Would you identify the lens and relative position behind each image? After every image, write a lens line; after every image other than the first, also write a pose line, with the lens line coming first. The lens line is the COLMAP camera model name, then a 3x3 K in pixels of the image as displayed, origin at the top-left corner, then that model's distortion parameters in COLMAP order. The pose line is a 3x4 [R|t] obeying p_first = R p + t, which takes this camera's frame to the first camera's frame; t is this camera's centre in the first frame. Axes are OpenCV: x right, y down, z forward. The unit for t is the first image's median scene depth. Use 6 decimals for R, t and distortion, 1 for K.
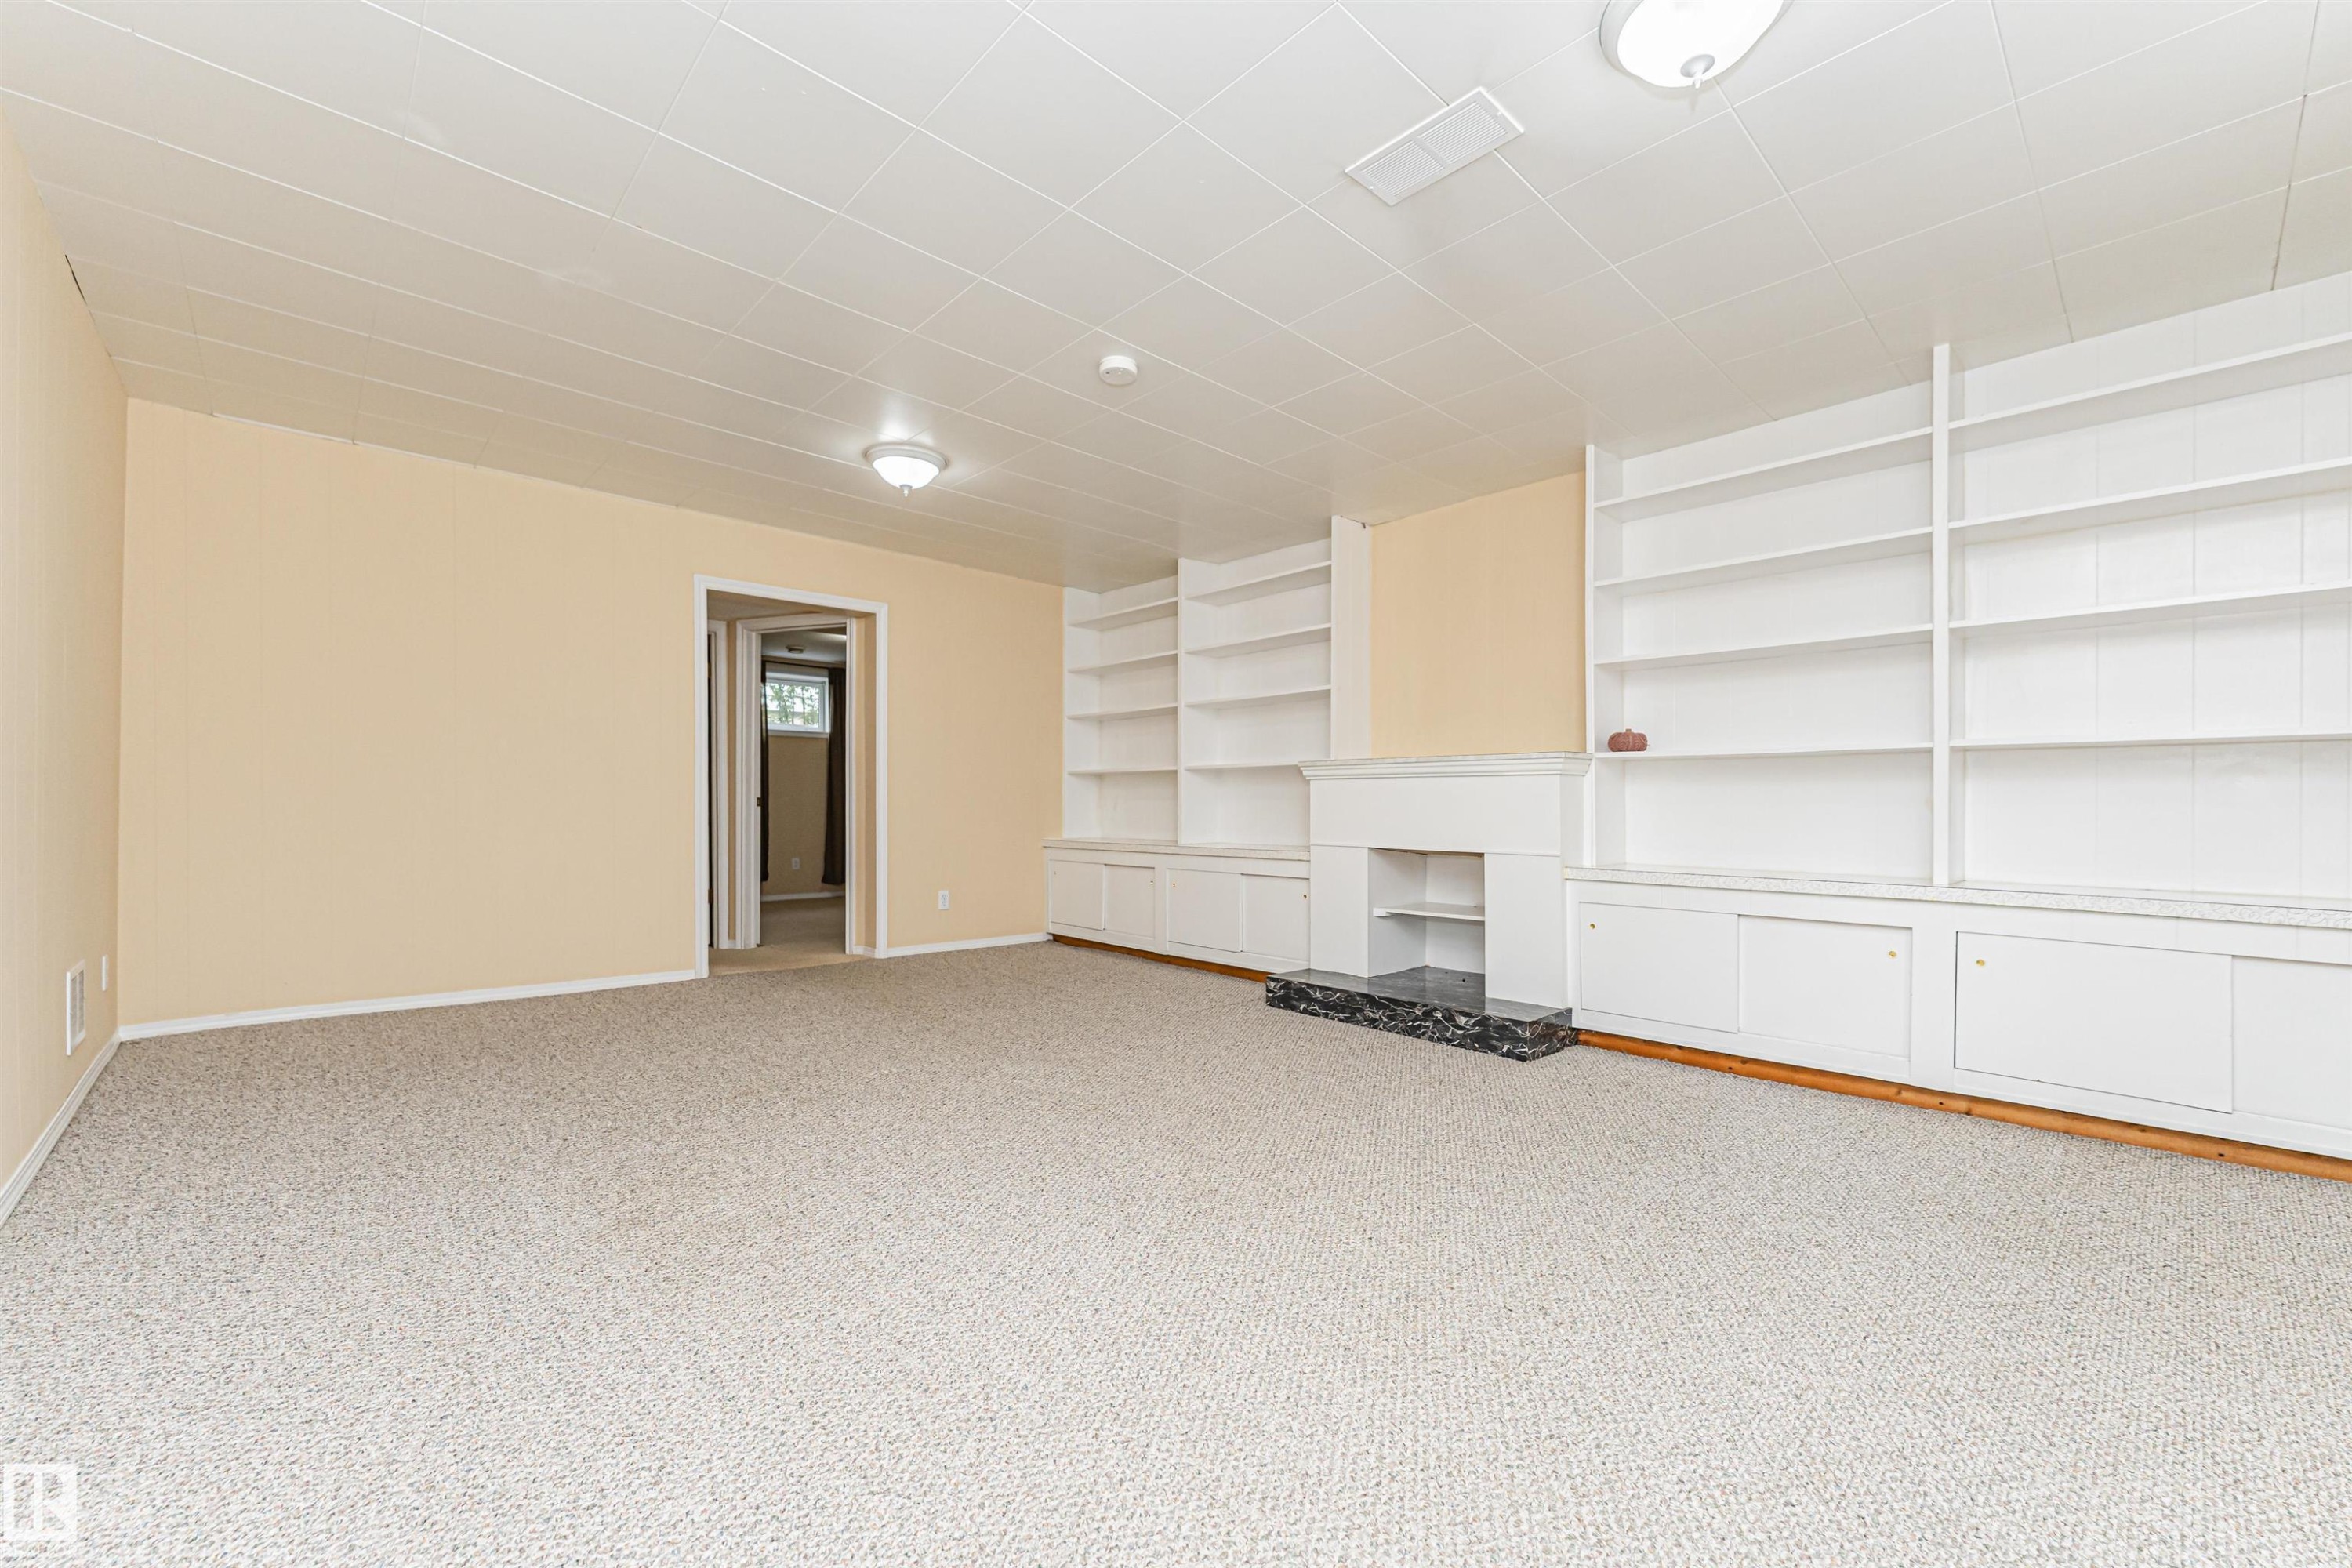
lens RADIAL K [[944.2, 0, 1160.1], [0, 944.2, 823.6], [0, 0, 1]] dist [-0.002532, -0.000229]
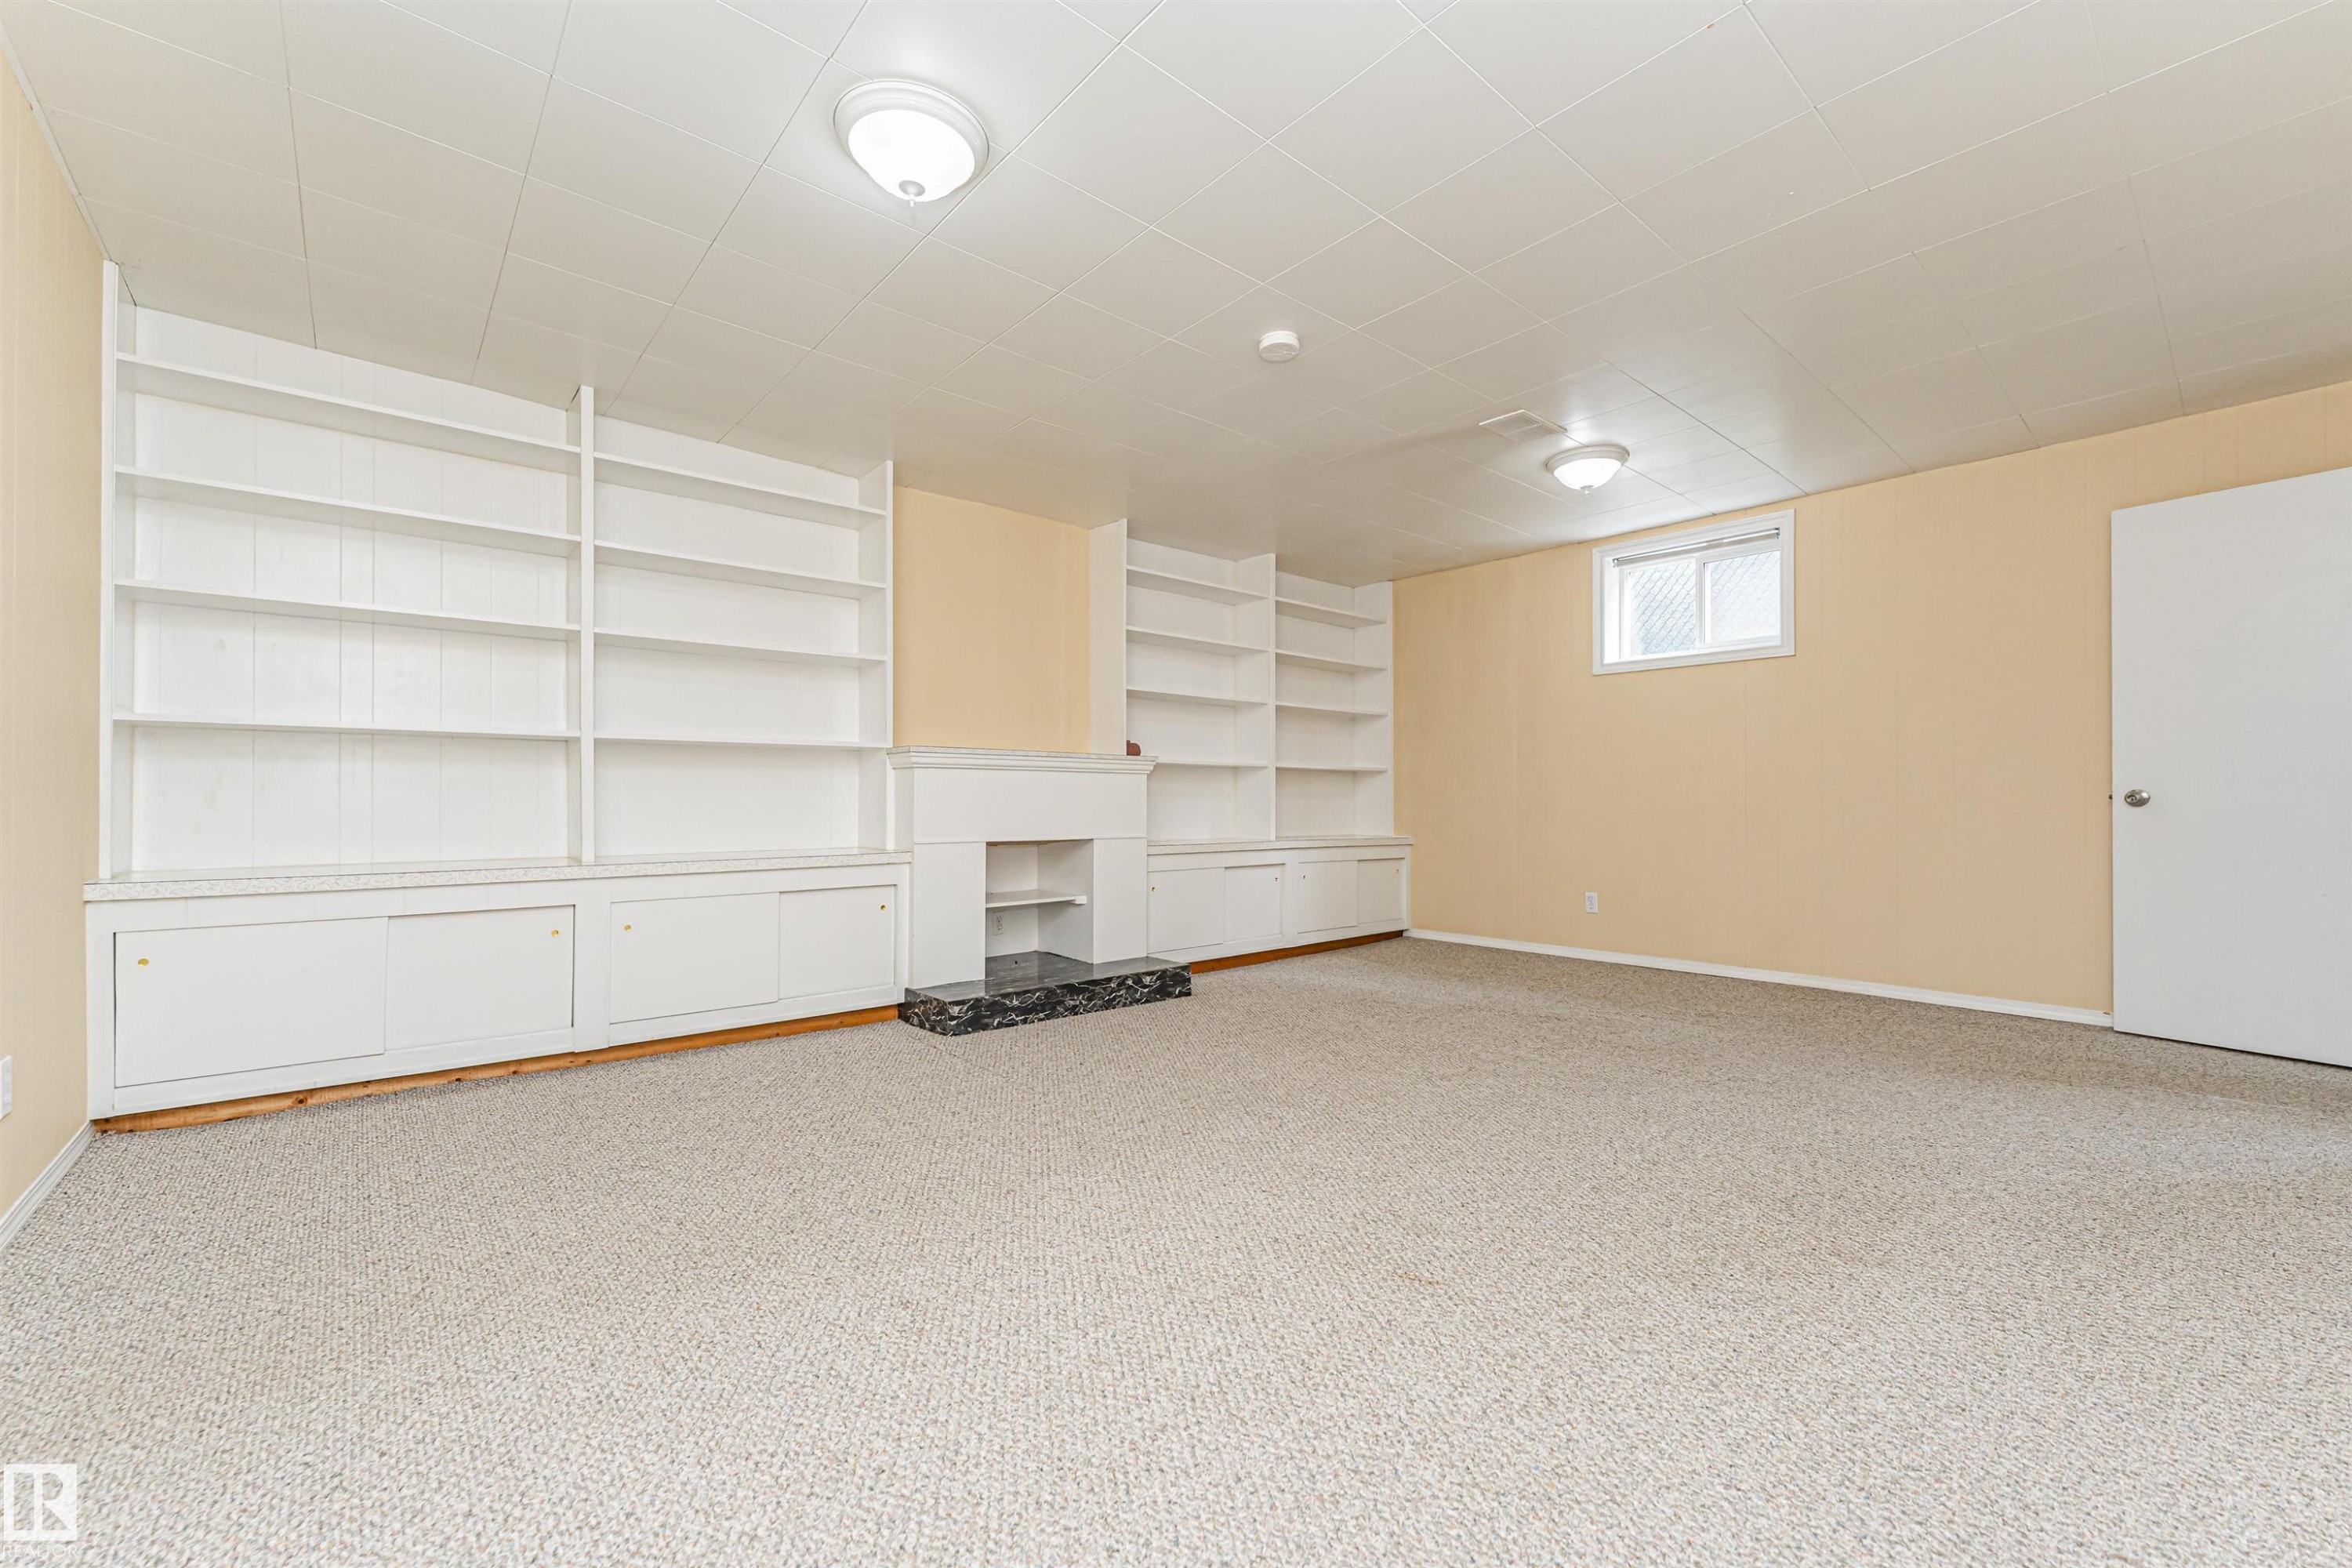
lens RADIAL K [[944.2, 0, 1174.2], [0, 944.2, 780.4], [0, 0, 1]] dist [-0.002532, -0.000229]
pose [[0.049980, 0.011348, 0.998686, -0.726254], [0.015378, 0.999808, -0.012131, -0.022654], [-0.998632, 0.015964, 0.049796, 0.760535]]
